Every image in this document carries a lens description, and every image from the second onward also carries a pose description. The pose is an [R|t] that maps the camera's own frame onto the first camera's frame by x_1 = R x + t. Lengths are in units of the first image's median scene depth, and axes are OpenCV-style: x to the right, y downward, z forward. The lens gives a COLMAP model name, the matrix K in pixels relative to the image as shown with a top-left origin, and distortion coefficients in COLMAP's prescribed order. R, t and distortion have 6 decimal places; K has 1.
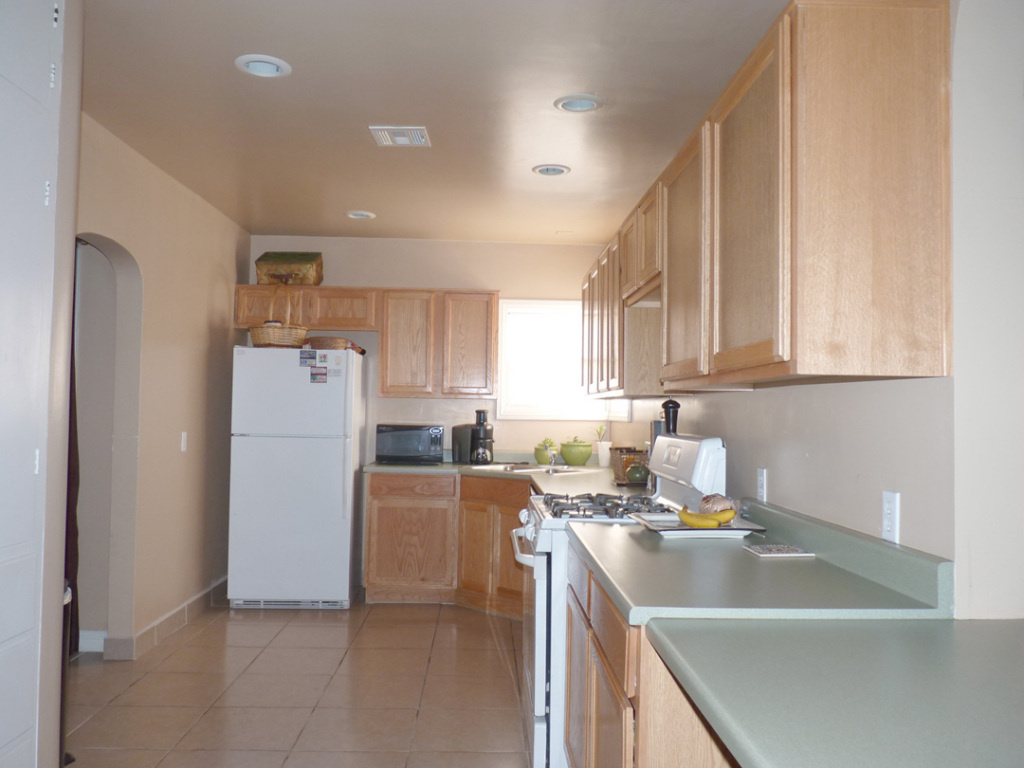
lens RADIAL K [[811.5, 0, 512.0], [0, 811.5, 384.0], [0, 0, 1]] dist [-0.028483, 0.004905]
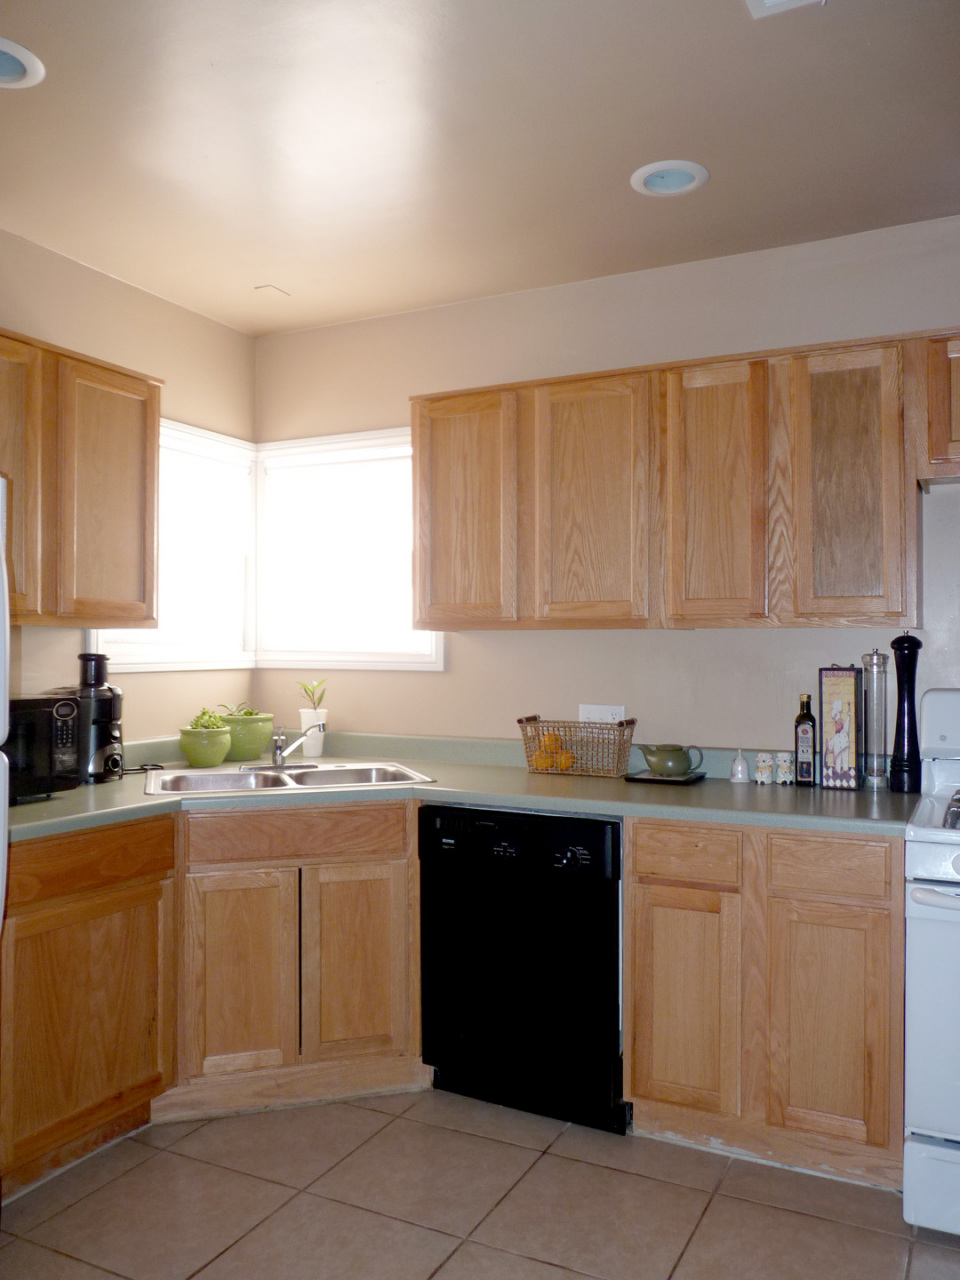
lens RADIAL K [[1014.4, 0, 480.0], [0, 1014.4, 640.0], [0, 0, 1]] dist [-0.028483, 0.004905]
pose [[0.485783, -0.003659, 0.874072, -0.409048], [-0.025725, 0.999498, 0.018481, 0.010495], [-0.873701, -0.031463, 0.485445, 0.571971]]
